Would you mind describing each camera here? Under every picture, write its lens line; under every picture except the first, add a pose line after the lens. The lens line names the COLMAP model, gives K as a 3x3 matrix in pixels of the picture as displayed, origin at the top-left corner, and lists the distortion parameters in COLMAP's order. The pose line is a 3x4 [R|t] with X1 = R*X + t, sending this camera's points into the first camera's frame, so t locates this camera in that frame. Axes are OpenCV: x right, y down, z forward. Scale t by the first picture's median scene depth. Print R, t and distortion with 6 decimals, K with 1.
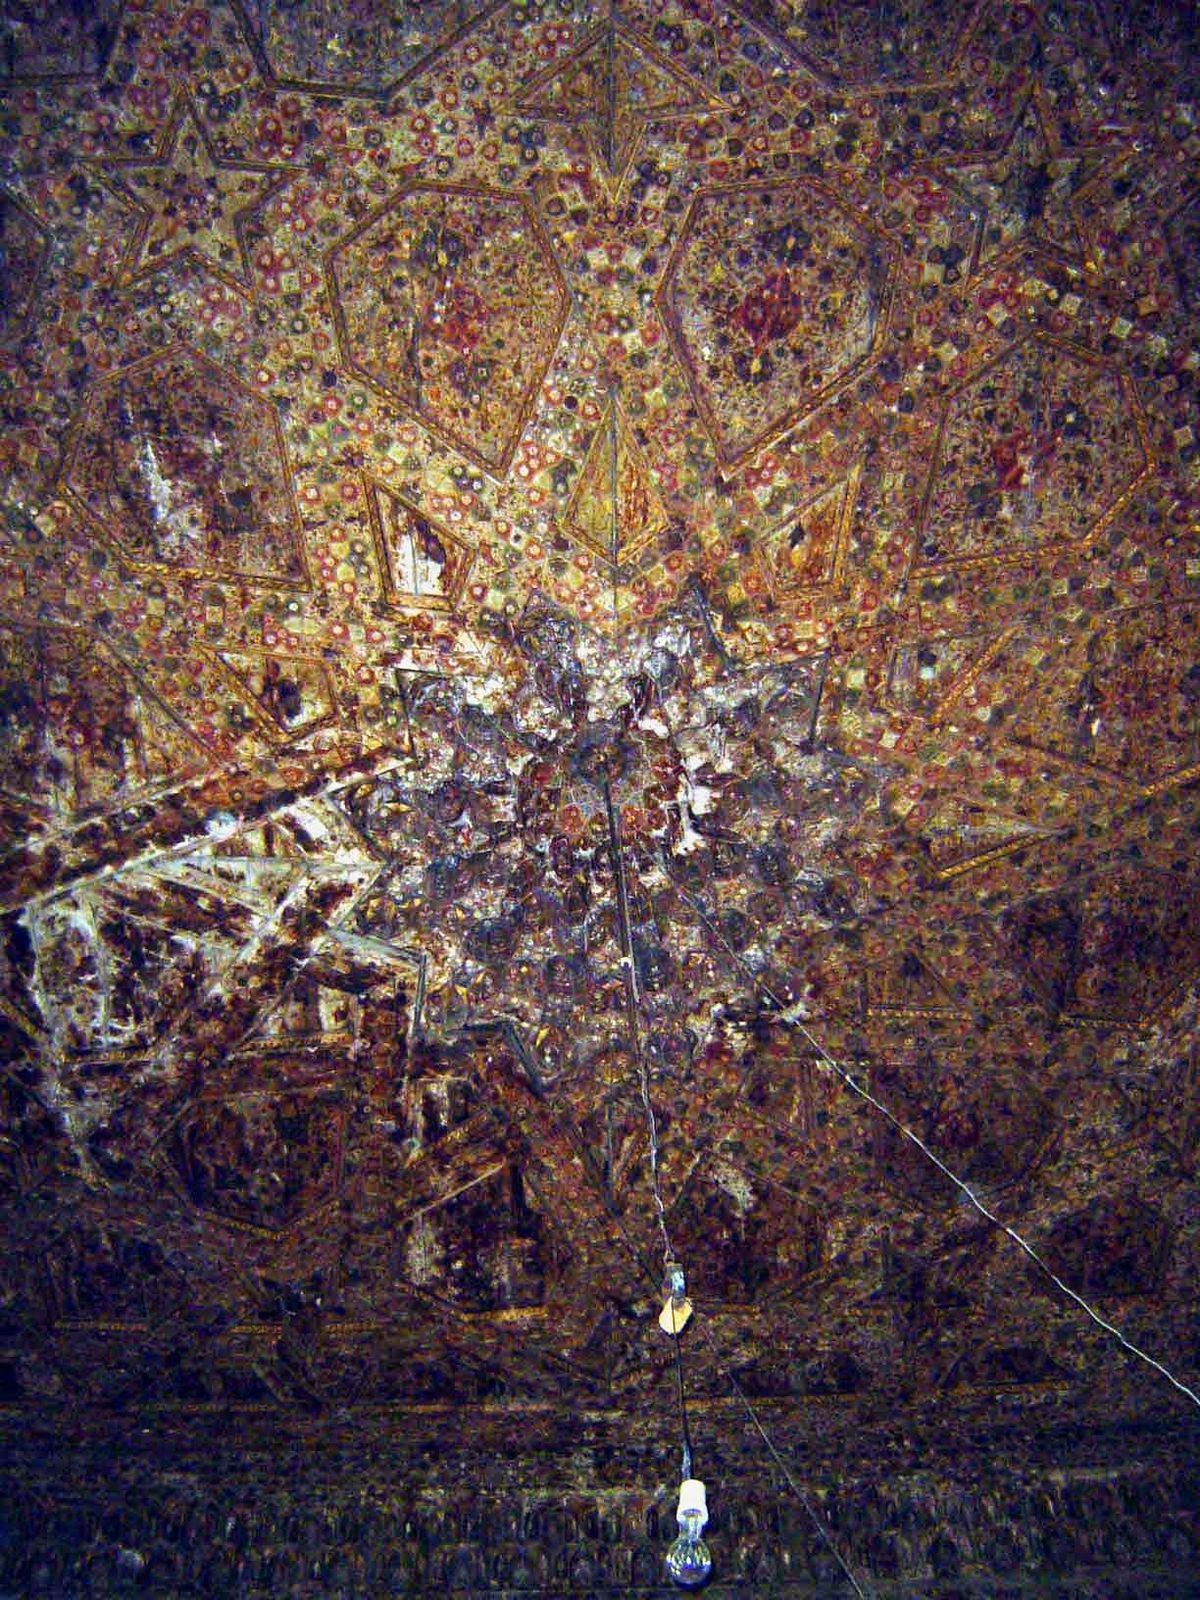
lens RADIAL K [[1801.7, 0, 600.0], [0, 1801.7, 800.0], [0, 0, 1]] dist [-0.105376, -0.060385]
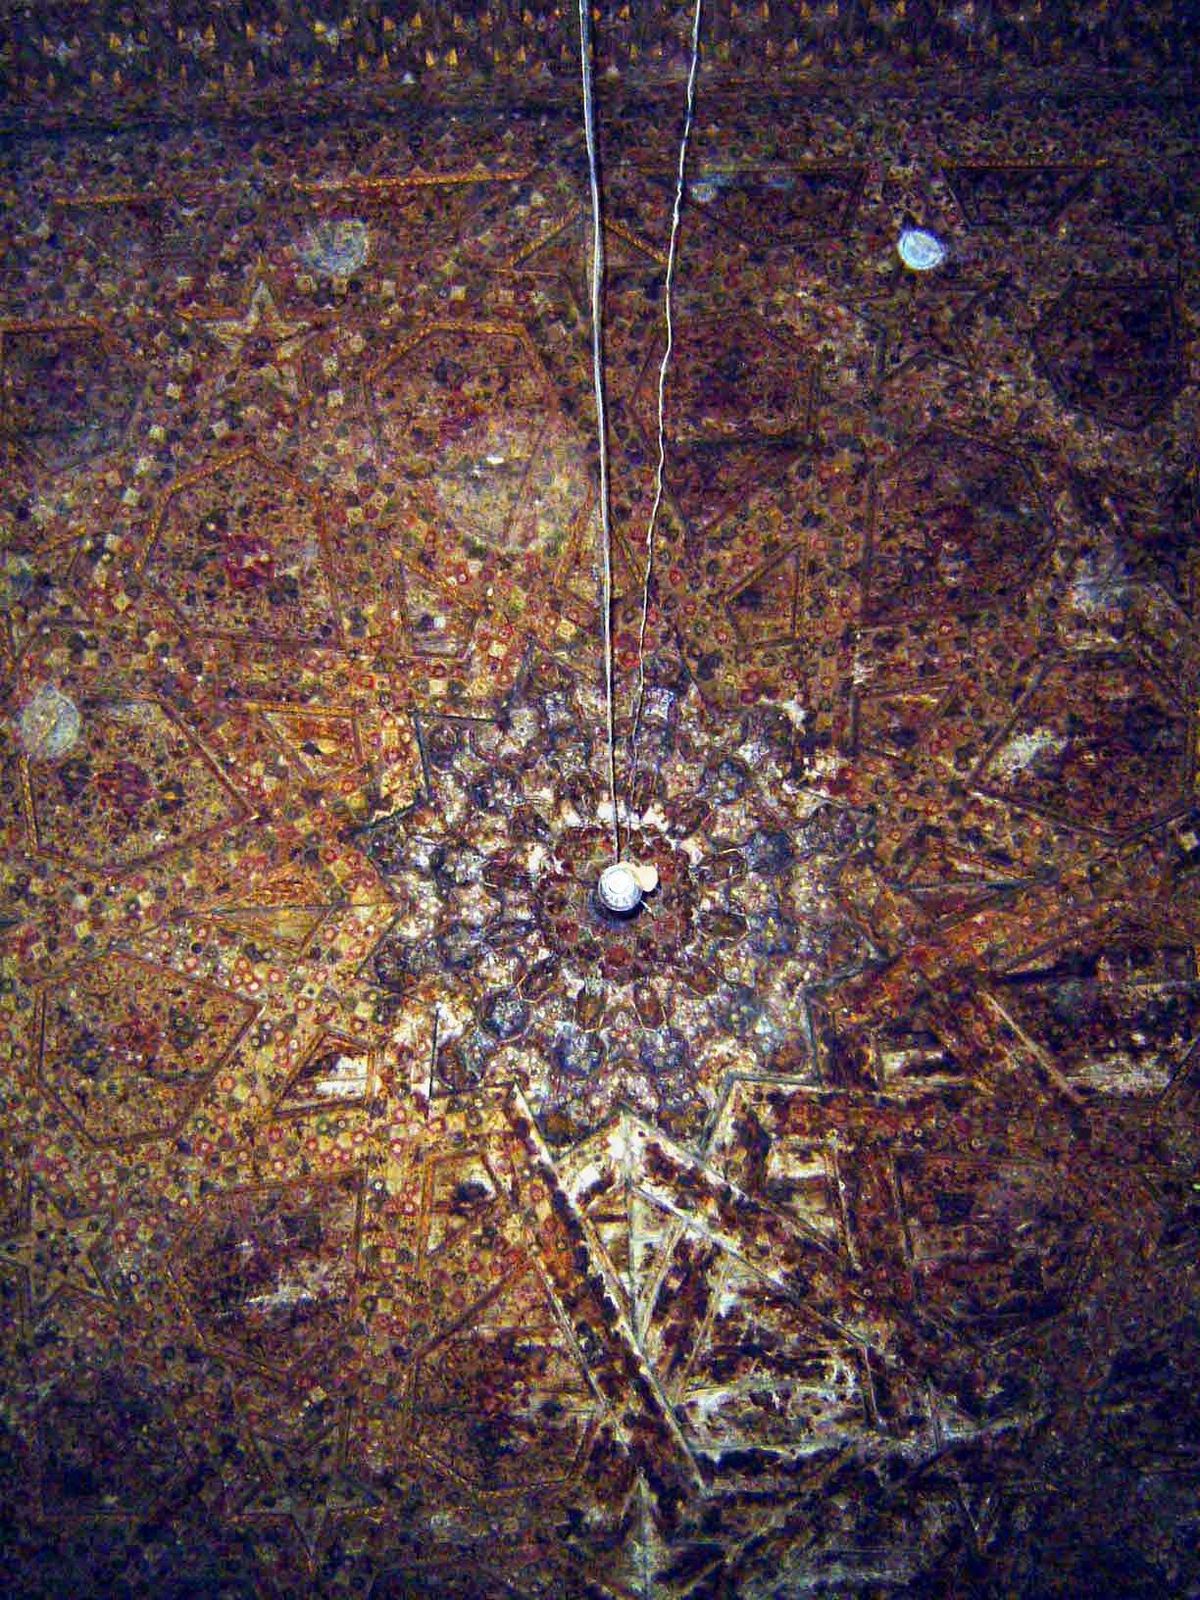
lens RADIAL K [[1801.7, 0, 600.0], [0, 1801.7, 800.0], [0, 0, 1]] dist [-0.105376, -0.060385]
pose [[-0.037816, -0.999172, 0.014989, 0.050754], [0.890931, -0.040505, -0.452328, 0.522828], [0.452561, -0.003751, 0.891726, 0.044707]]
